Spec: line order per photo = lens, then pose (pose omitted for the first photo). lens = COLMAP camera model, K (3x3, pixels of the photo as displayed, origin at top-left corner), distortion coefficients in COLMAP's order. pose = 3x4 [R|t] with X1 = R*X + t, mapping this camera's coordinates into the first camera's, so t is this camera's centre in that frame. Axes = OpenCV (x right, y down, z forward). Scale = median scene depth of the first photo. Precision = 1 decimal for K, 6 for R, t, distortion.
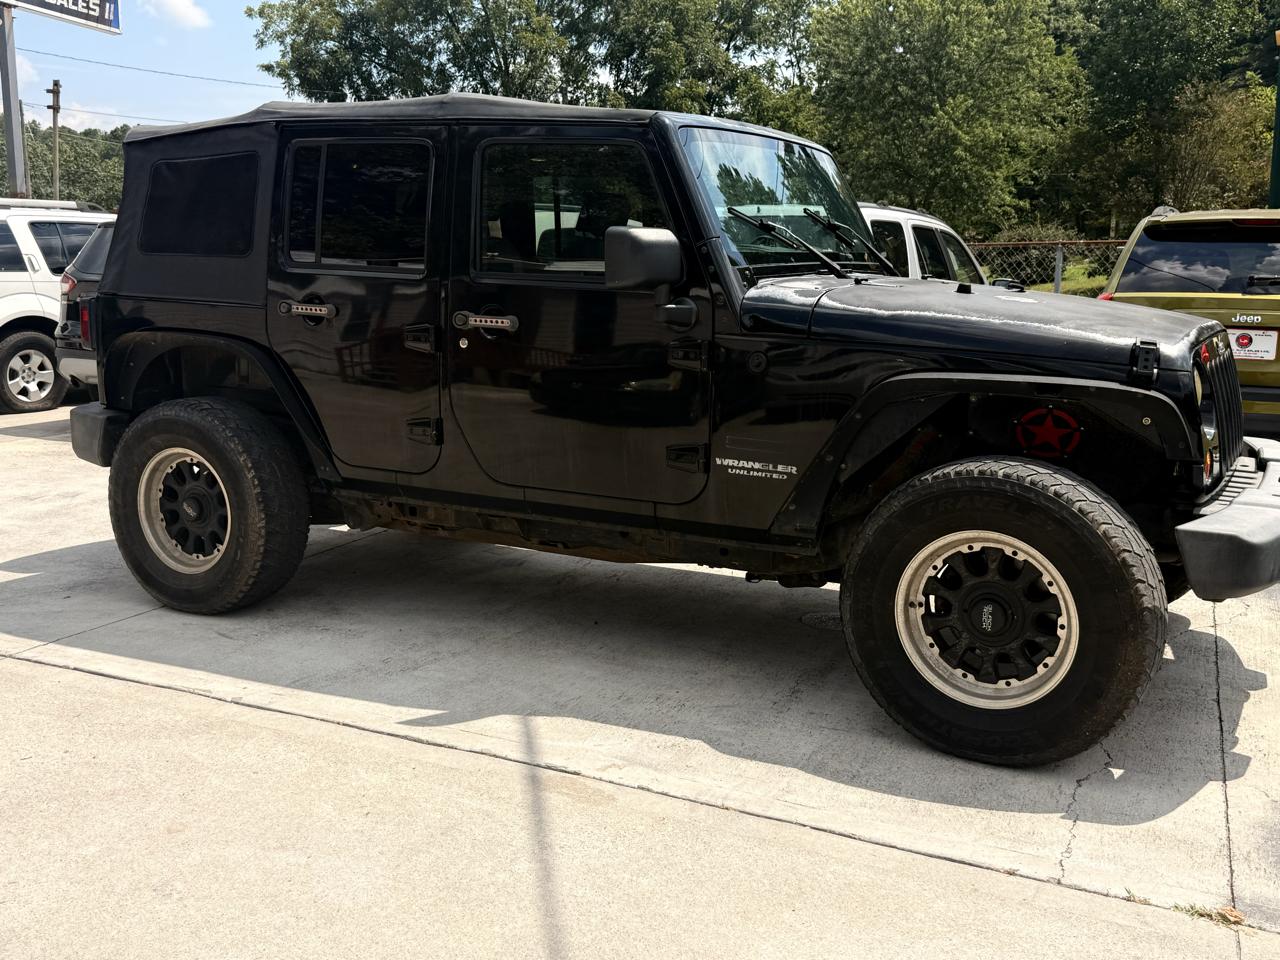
lens RADIAL K [[1337.4, 0, 616.7], [0, 1337.4, 517.6], [0, 0, 1]] dist [0.039477, 0.000000]
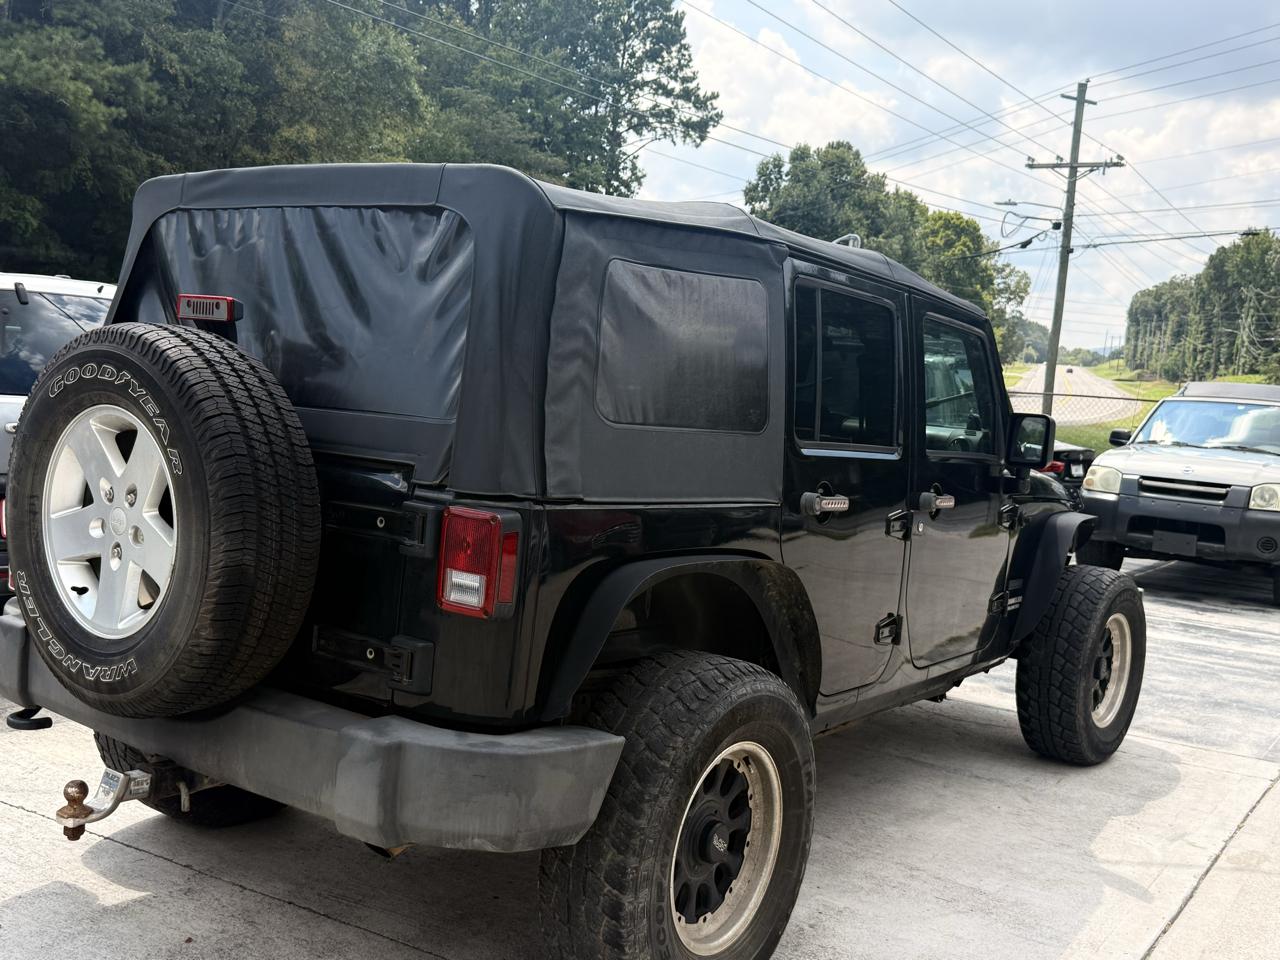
lens RADIAL K [[1337.4, 0, 677.8], [0, 1337.4, 470.3], [0, 0, 1]] dist [0.039477, 0.000000]
pose [[0.049440, -0.063406, 0.996762, -1.059552], [0.099029, 0.993376, 0.058279, -0.244314], [-0.993856, 0.095827, 0.055392, 1.127622]]
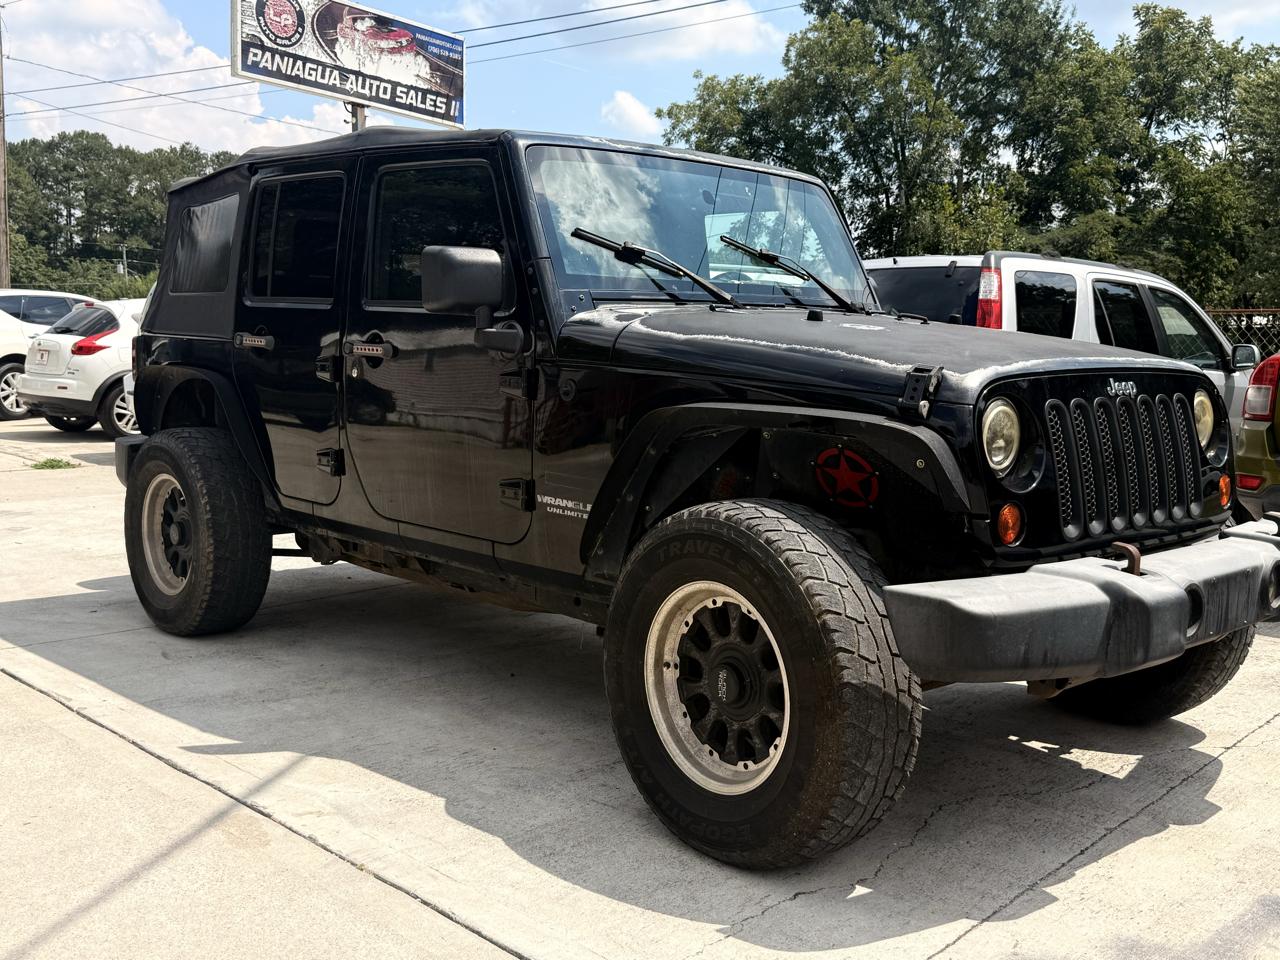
lens RADIAL K [[1337.4, 0, 625.9], [0, 1337.4, 486.6], [0, 0, 1]] dist [0.039477, 0.000000]
pose [[0.949677, 0.042523, -0.310330, 0.389844], [-0.069146, 0.994761, -0.075294, 0.013936], [0.305503, 0.092963, 0.947642, 0.135269]]
